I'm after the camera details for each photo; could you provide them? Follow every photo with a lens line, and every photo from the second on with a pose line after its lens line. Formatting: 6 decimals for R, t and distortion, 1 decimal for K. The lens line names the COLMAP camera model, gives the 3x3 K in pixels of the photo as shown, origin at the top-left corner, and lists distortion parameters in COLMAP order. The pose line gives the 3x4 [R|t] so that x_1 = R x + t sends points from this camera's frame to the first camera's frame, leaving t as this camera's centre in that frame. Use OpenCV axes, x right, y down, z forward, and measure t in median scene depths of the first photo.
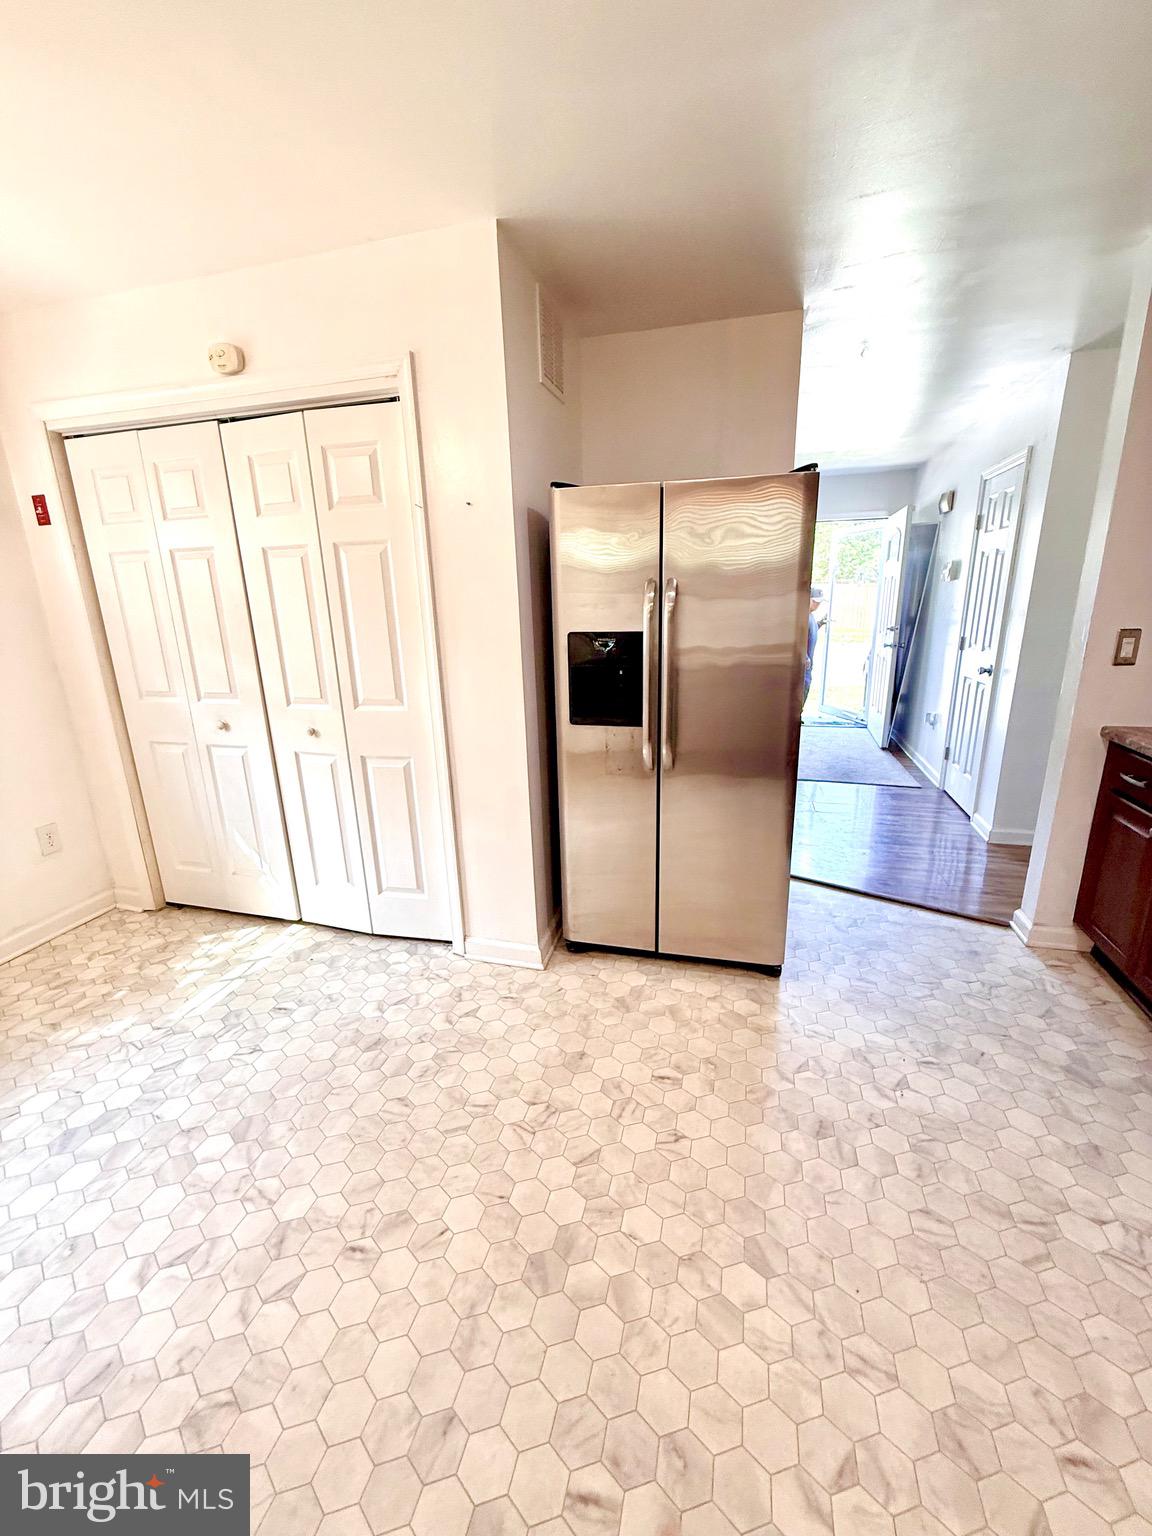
lens RADIAL K [[612.7, 0, 572.1], [0, 612.7, 764.9], [0, 0, 1]] dist [-0.005063, 0.001064]
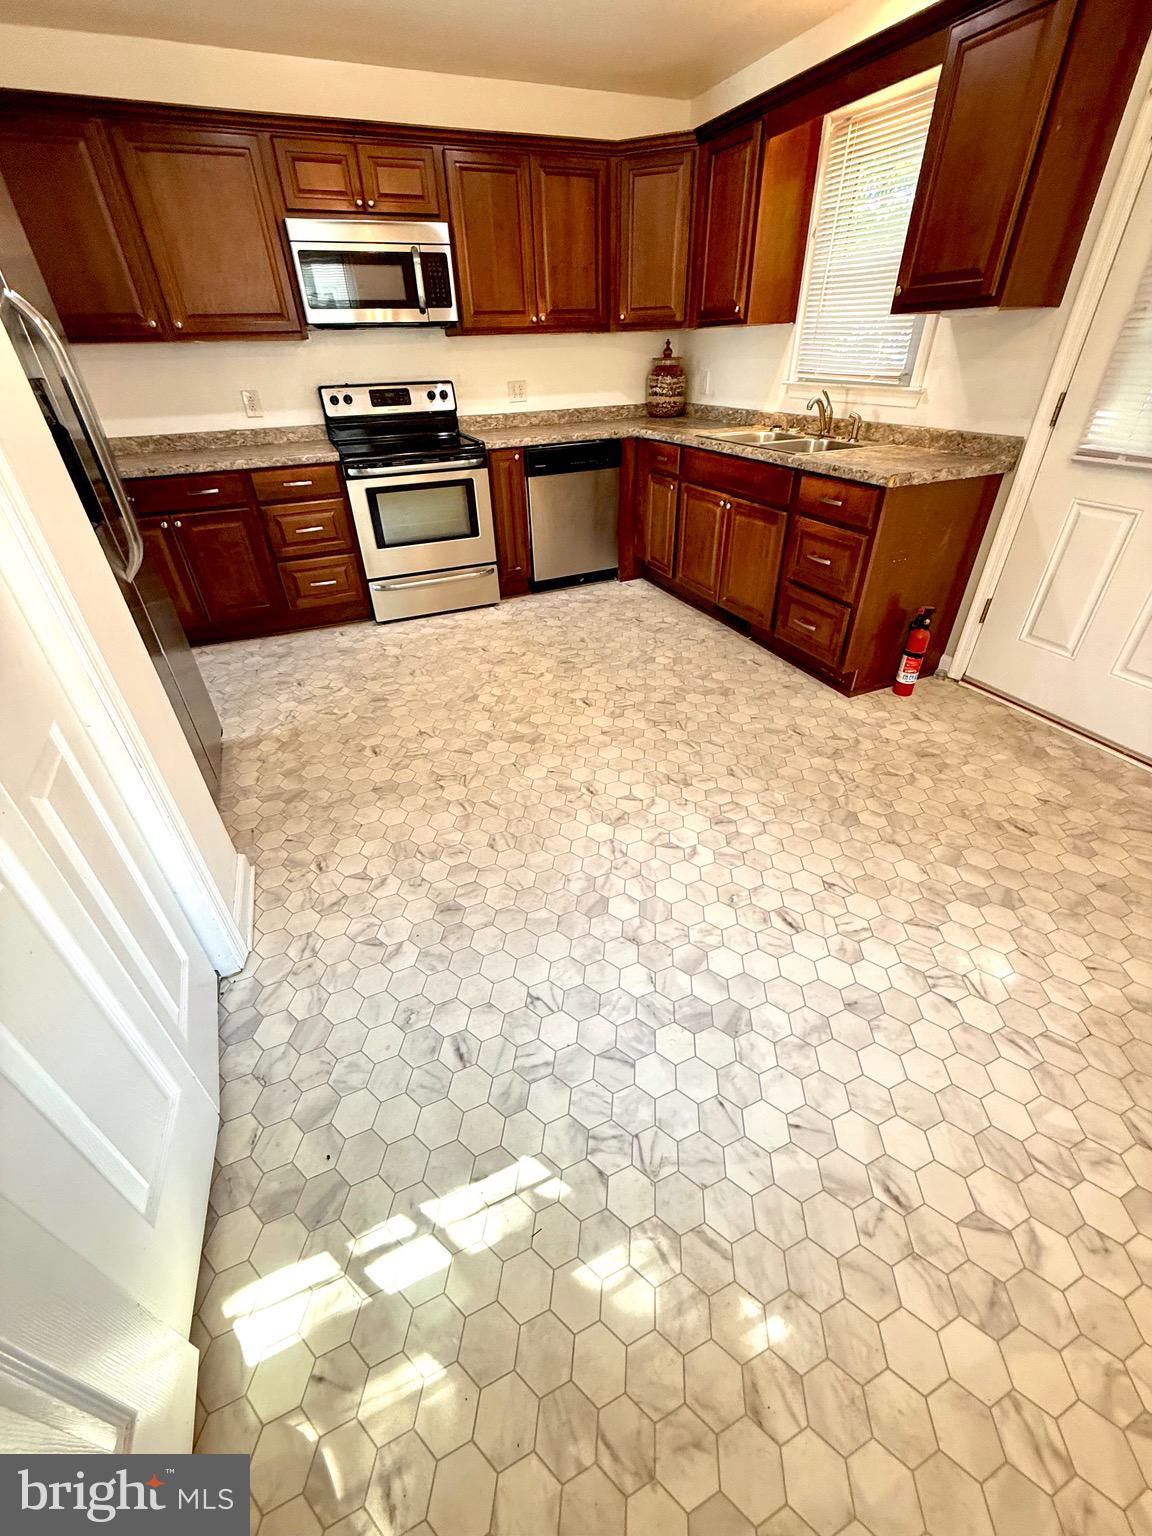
lens RADIAL K [[612.7, 0, 584.2], [0, 612.7, 767.1], [0, 0, 1]] dist [-0.005063, 0.001064]
pose [[-0.635361, -0.405395, 0.657245, -1.140566], [0.239345, 0.705820, 0.666733, -0.271340], [-0.734187, 0.580924, -0.351421, 1.278198]]
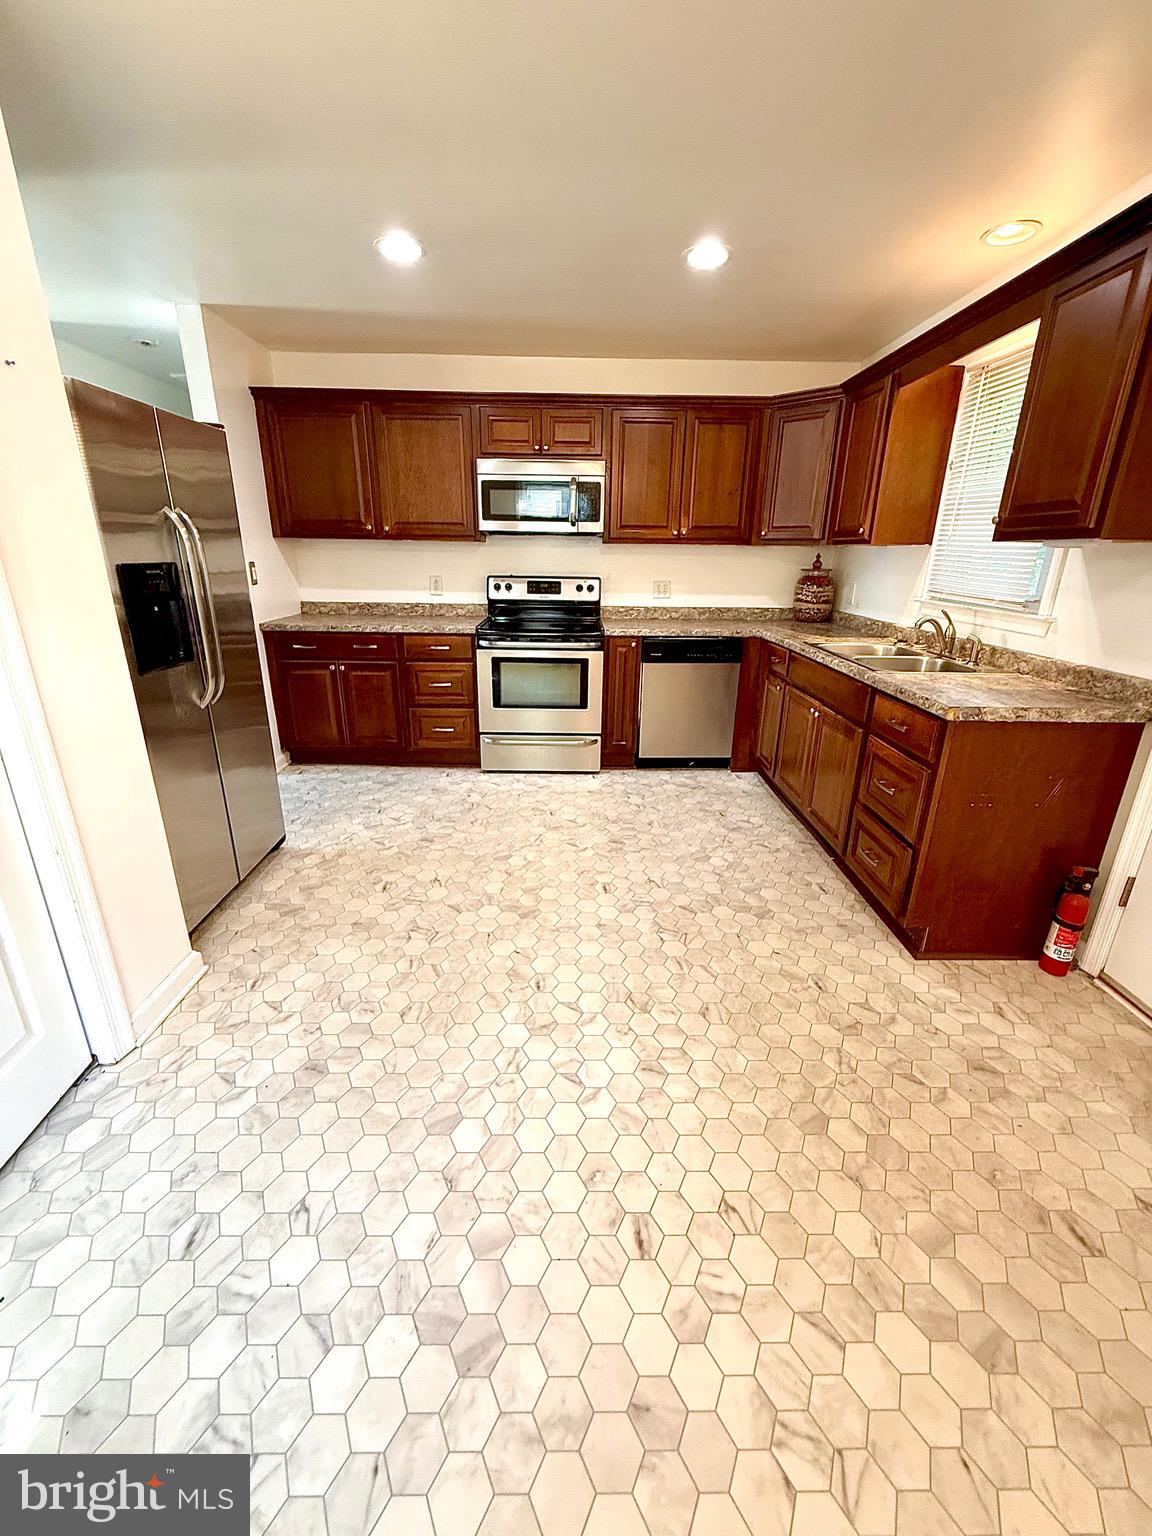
lens RADIAL K [[612.7, 0, 583.1], [0, 612.7, 766.2], [0, 0, 1]] dist [-0.005063, 0.001064]
pose [[-0.287805, -0.301608, 0.908956, -1.292032], [0.244168, 0.894639, 0.374170, -0.164183], [-0.926040, 0.329626, -0.183839, 0.827276]]
